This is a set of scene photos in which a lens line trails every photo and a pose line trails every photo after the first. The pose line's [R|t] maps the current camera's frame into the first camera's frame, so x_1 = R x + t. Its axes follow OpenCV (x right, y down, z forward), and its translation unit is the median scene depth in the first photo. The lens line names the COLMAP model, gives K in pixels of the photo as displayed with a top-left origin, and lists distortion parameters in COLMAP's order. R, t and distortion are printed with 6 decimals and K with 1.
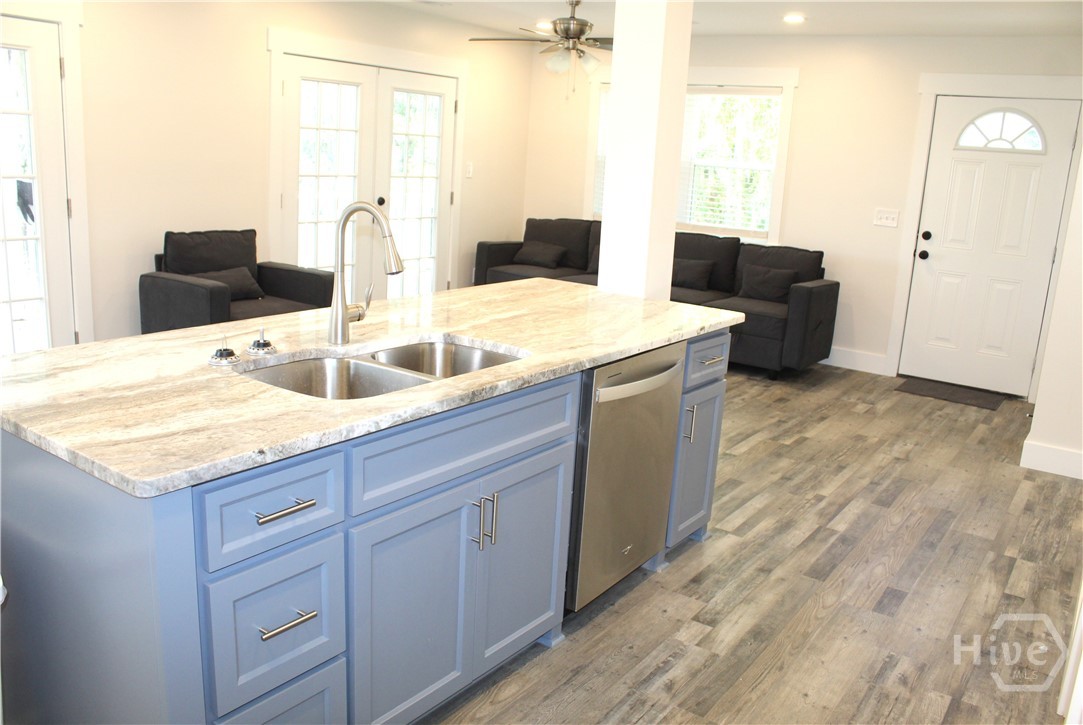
lens RADIAL K [[890.5, 0, 545.0], [0, 890.5, 368.9], [0, 0, 1]] dist [-0.111079, 0.051917]
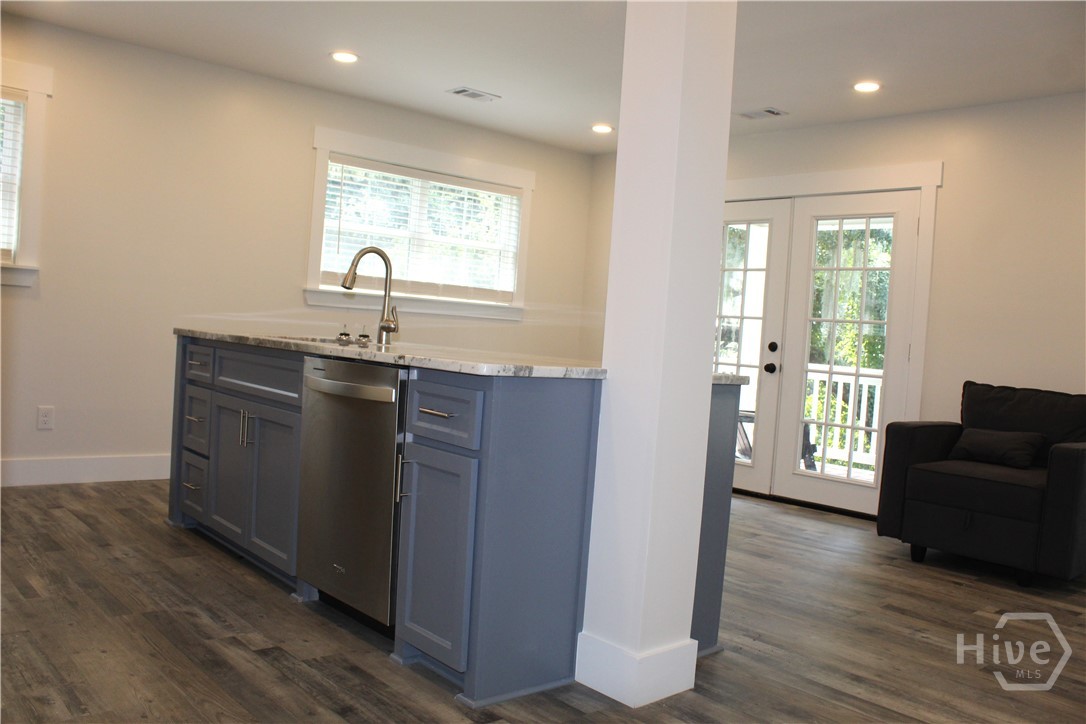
lens RADIAL K [[893.0, 0, 546.9], [0, 893.0, 360.4], [0, 0, 1]] dist [-0.111079, 0.051917]
pose [[-0.224742, -0.048579, -0.973207, 0.959653], [-0.312207, 0.949693, 0.024693, -0.103066], [0.923048, 0.309391, -0.228602, 1.312901]]
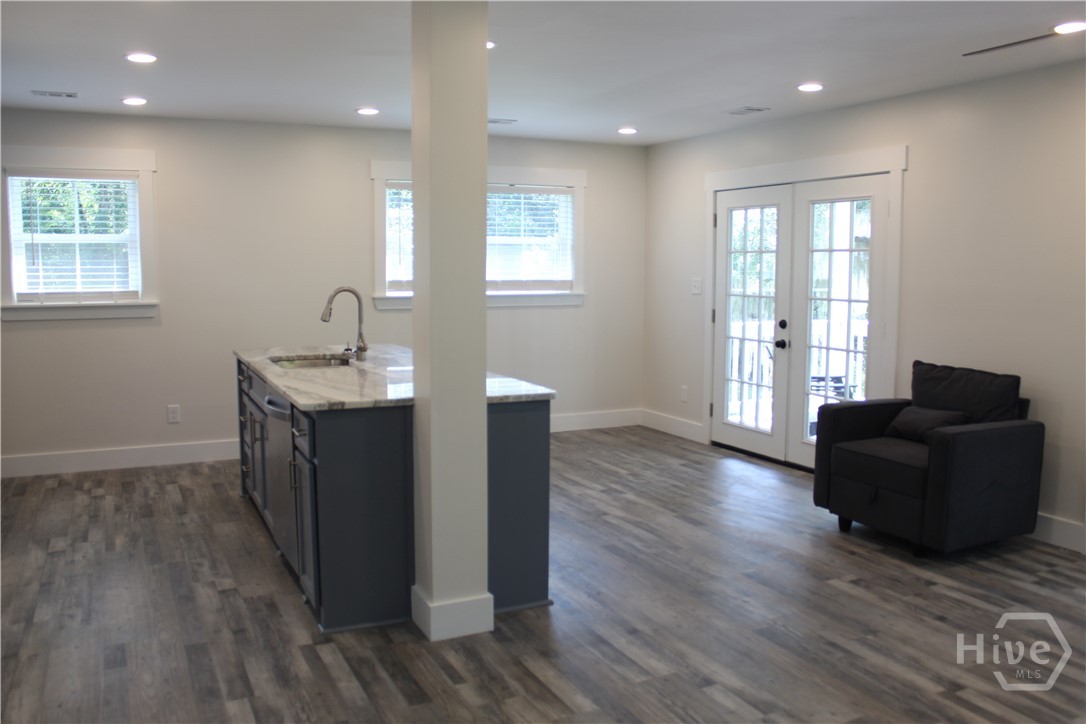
lens RADIAL K [[892.7, 0, 545.1], [0, 892.7, 355.6], [0, 0, 1]] dist [-0.114145, 0.049231]
pose [[-0.479686, 0.022447, -0.877153, 1.053614], [-0.241424, 0.957712, 0.156535, -0.360617], [0.843574, 0.286853, -0.453981, 1.816096]]
